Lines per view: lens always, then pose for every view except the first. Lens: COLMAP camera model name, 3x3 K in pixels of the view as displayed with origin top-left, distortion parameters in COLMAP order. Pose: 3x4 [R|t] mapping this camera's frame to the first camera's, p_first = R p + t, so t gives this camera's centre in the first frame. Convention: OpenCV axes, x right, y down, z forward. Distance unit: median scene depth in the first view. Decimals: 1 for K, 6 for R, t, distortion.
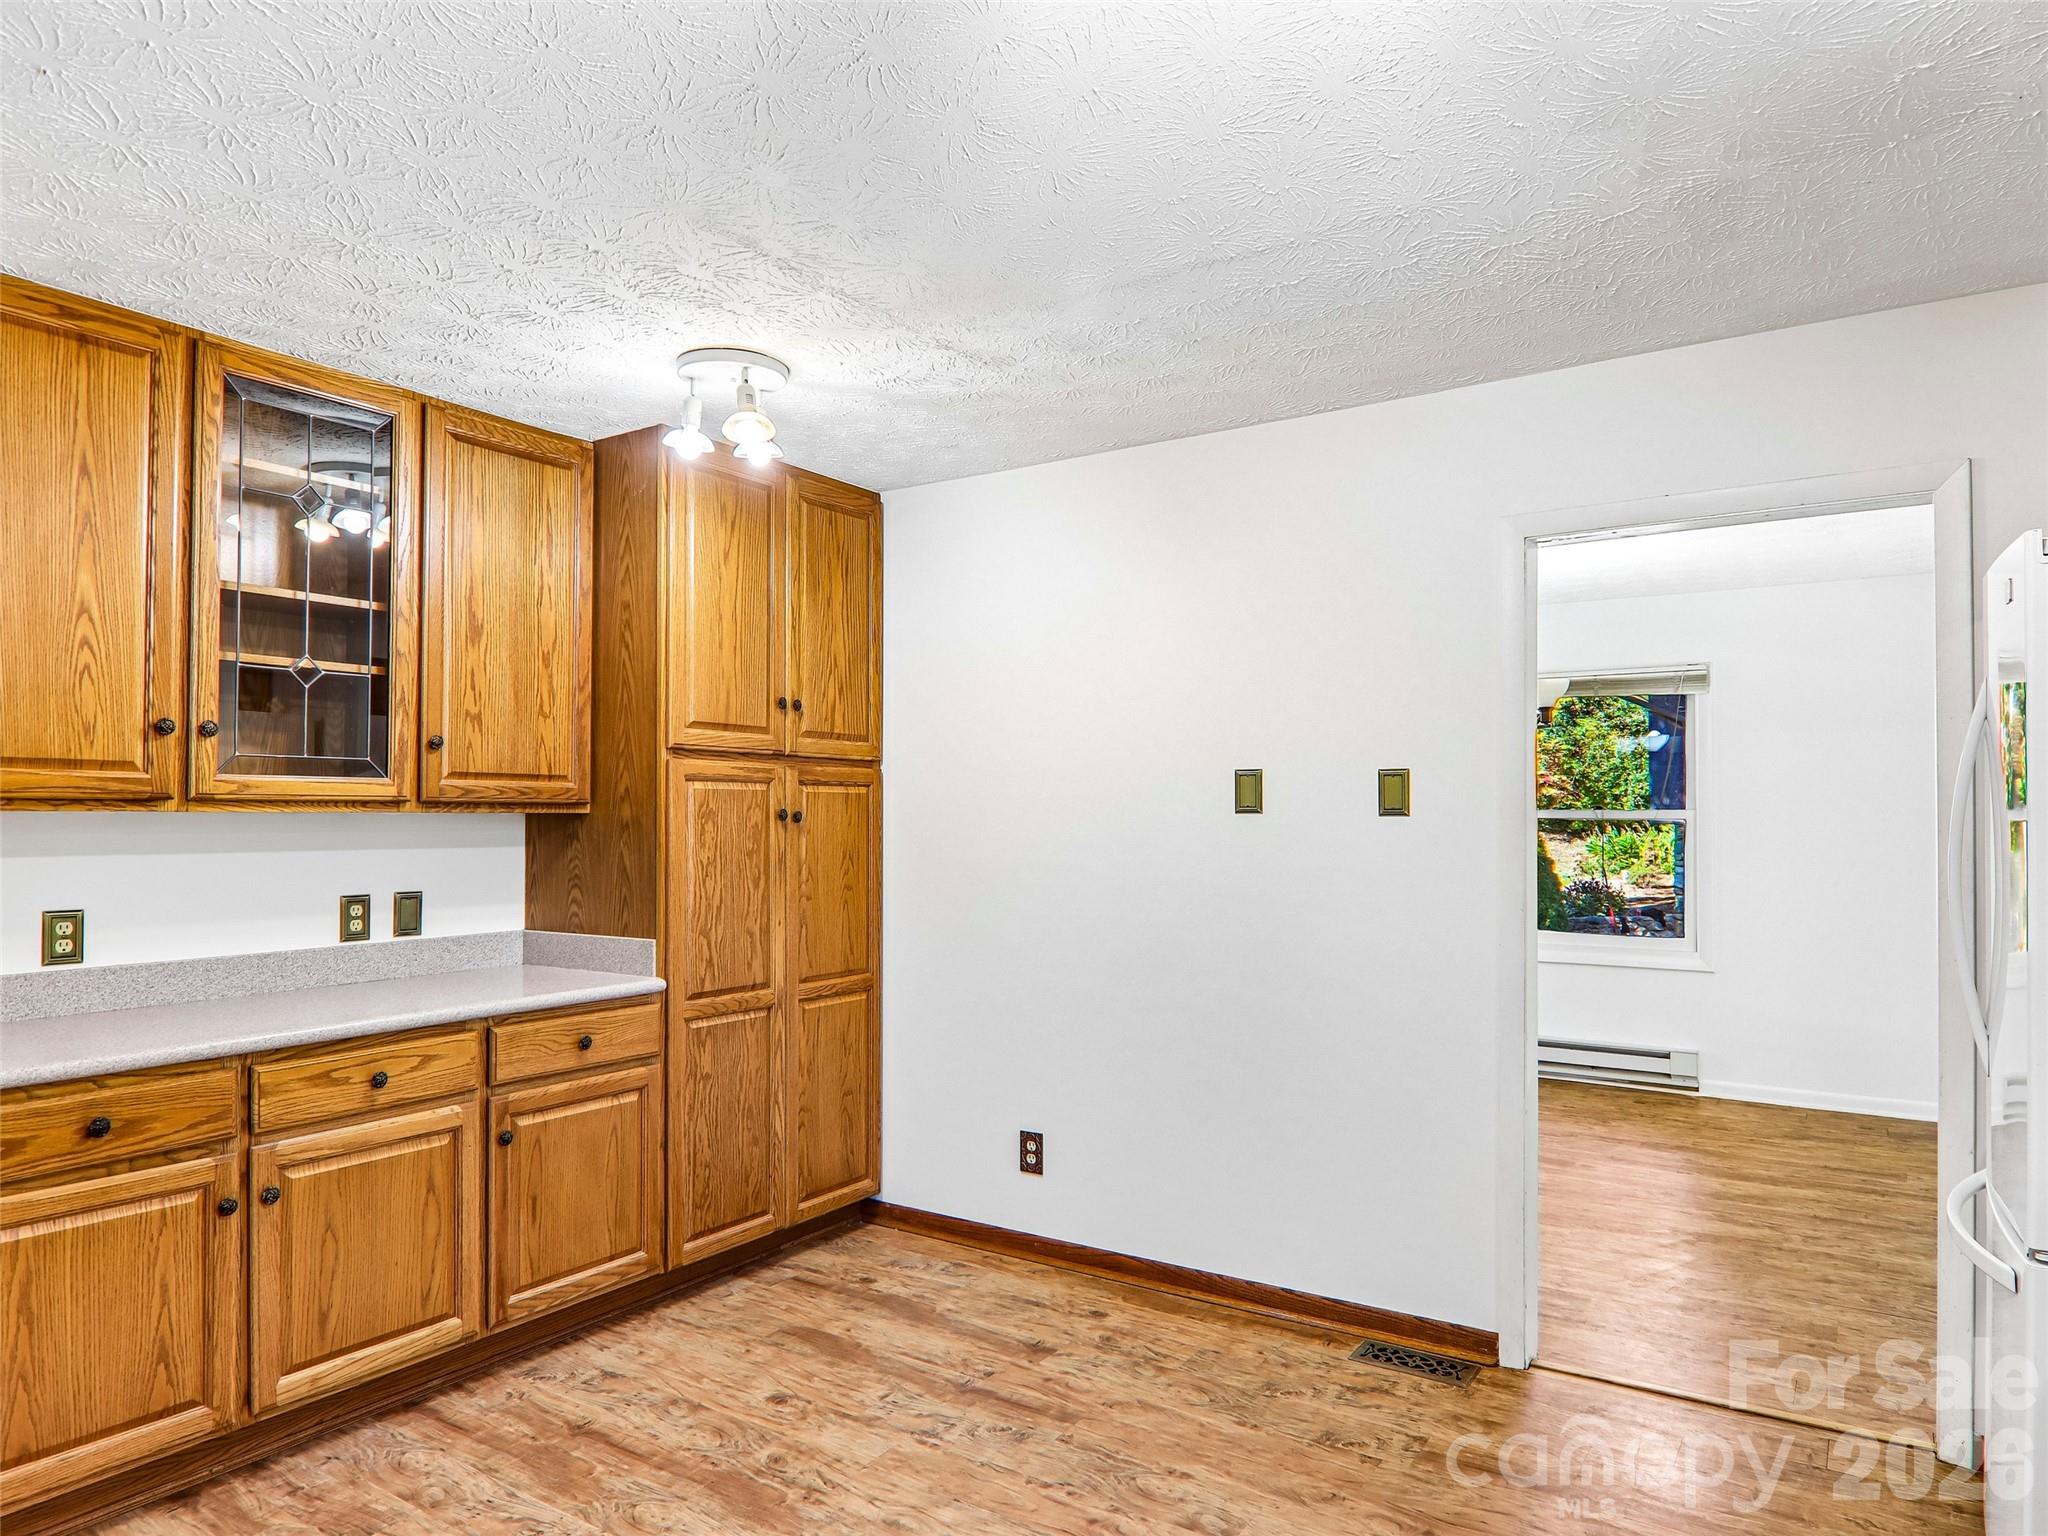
lens RADIAL K [[1295.6, 0, 1090.6], [0, 1295.6, 801.6], [0, 0, 1]] dist [0.000028, -0.017420]
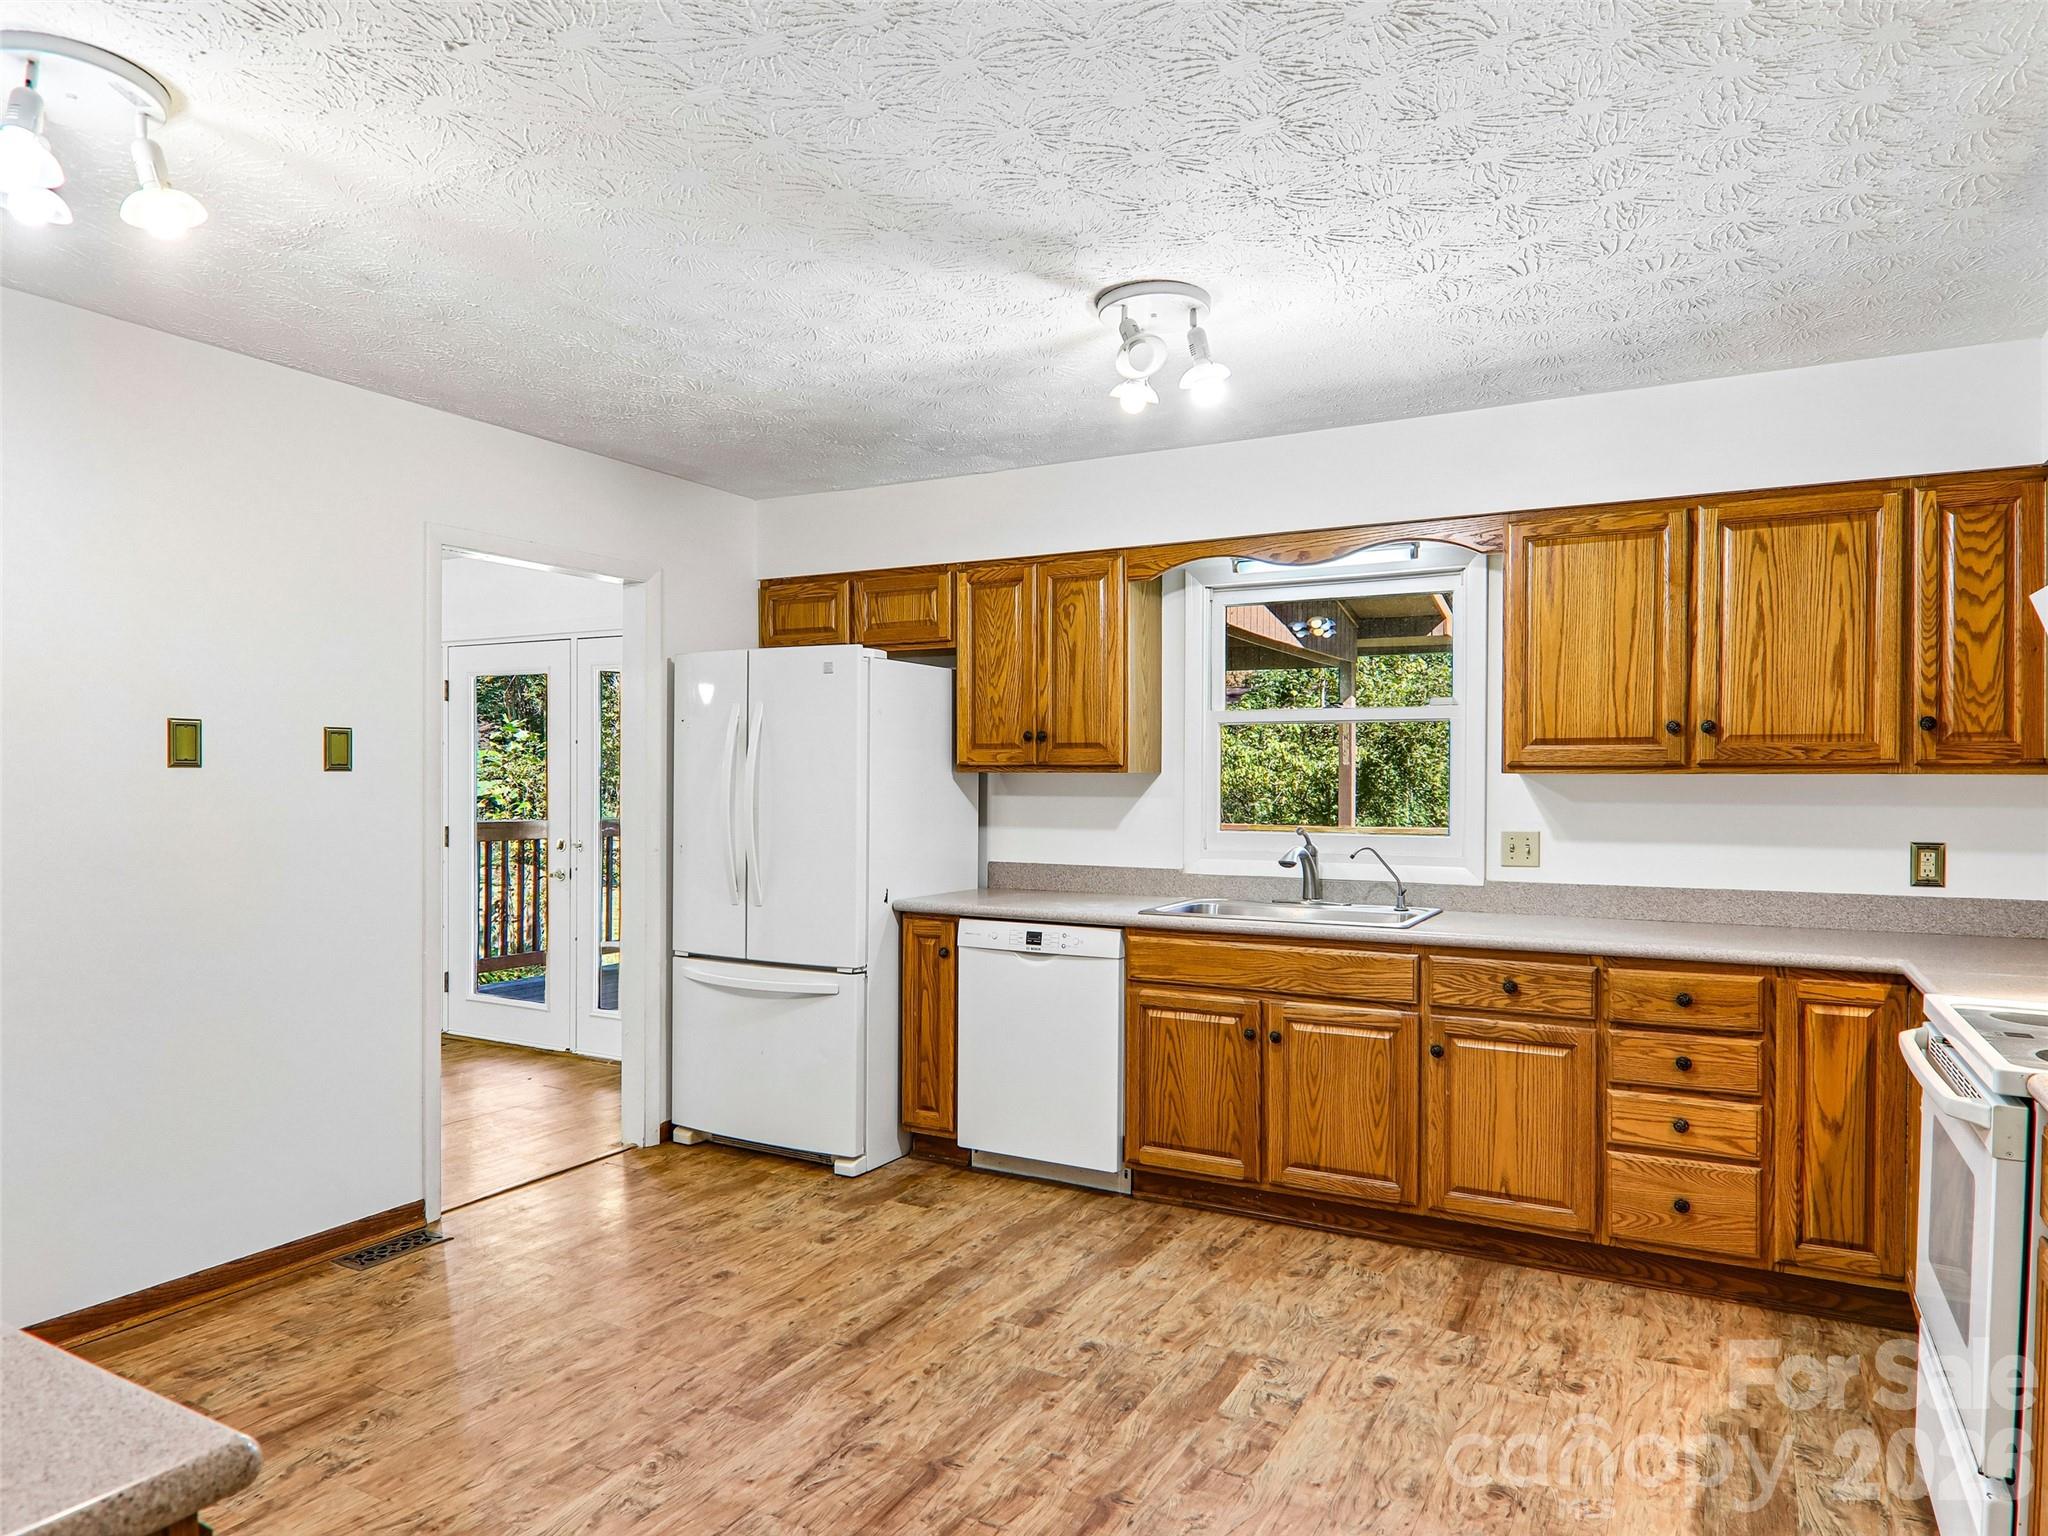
lens RADIAL K [[1295.6, 0, 993.1], [0, 1295.6, 801.4], [0, 0, 1]] dist [0.000028, -0.017420]
pose [[-0.065457, -0.018641, 0.997681, -0.918884], [-0.015821, 0.999719, 0.017641, 0.008956], [-0.997730, -0.014630, -0.065733, 0.551769]]
